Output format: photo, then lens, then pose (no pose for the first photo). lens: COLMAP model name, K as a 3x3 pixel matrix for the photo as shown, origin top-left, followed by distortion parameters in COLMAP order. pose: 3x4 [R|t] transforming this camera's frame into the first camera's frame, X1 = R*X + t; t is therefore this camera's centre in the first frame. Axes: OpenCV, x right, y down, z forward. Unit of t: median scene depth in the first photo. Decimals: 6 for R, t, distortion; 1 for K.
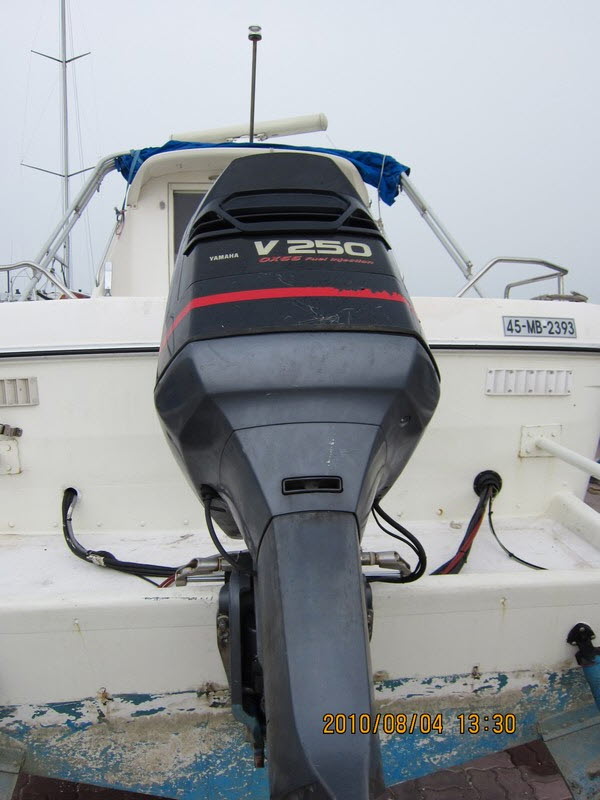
lens RADIAL K [[663.9, 0, 298.4], [0, 663.9, 400.0], [0, 0, 1]] dist [-0.054892, 0.021187]
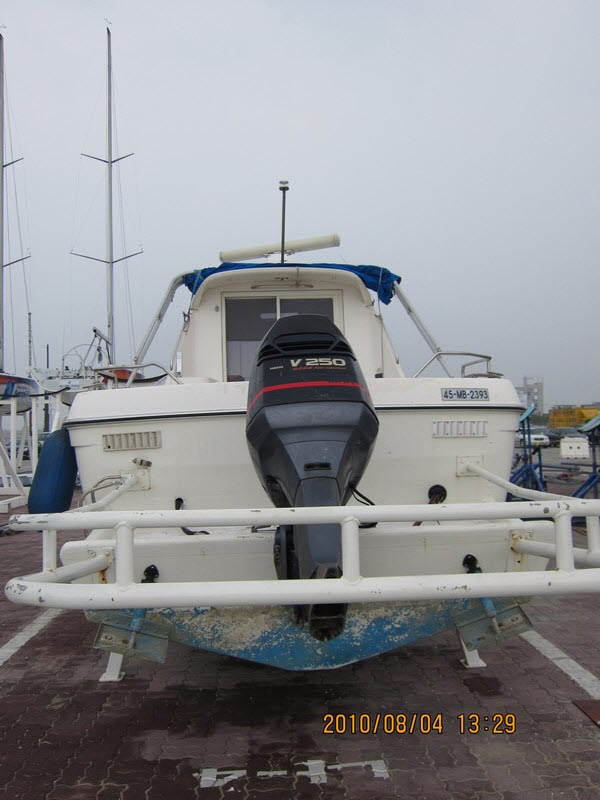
lens RADIAL K [[663.9, 0, 297.7], [0, 663.9, 398.3], [0, 0, 1]] dist [-0.054892, 0.021187]
pose [[0.998727, -0.022133, -0.045332, 0.031424], [0.017262, 0.994305, -0.105165, 0.066940], [0.047402, 0.104249, 0.993421, -0.680245]]
